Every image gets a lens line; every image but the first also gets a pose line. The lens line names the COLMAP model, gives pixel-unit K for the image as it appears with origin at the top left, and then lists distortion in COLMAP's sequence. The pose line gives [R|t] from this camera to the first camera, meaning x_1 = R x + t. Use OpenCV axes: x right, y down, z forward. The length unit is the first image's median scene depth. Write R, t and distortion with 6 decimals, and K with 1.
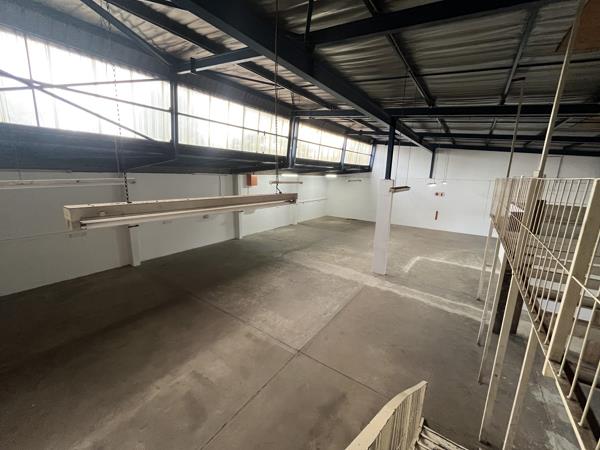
lens RADIAL K [[242.1, 0, 300.8], [0, 242.1, 224.8], [0, 0, 1]] dist [-0.005249, 0.000743]
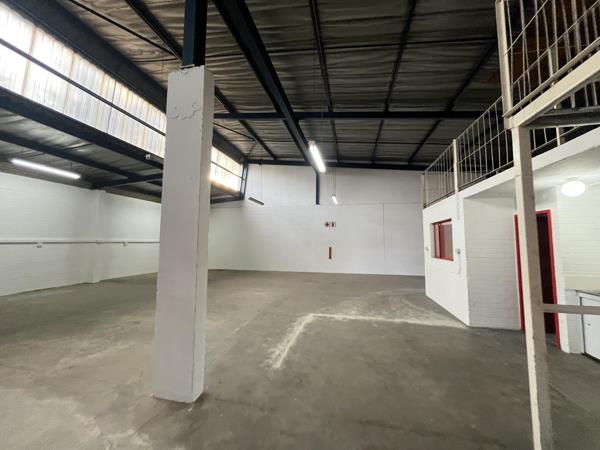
lens RADIAL K [[242.1, 0, 301.2], [0, 242.1, 228.3], [0, 0, 1]] dist [-0.005249, 0.000743]
pose [[0.917357, 0.001047, 0.398065, 0.325150], [0.098567, 0.968258, -0.229698, 0.087779], [-0.385670, 0.249951, 0.888135, 0.628402]]
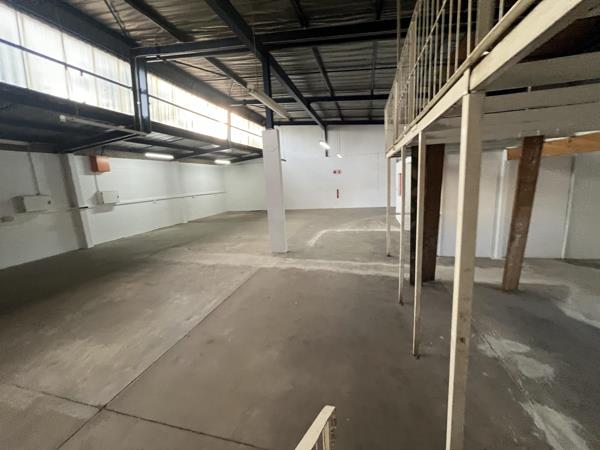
lens RADIAL K [[242.1, 0, 300.0], [0, 242.1, 226.1], [0, 0, 1]] dist [-0.005249, 0.000743]
pose [[0.934031, -0.143567, 0.327071, 0.129501], [0.150803, 0.988558, 0.003271, 0.116262], [-0.323798, 0.046268, 0.944994, 0.211211]]
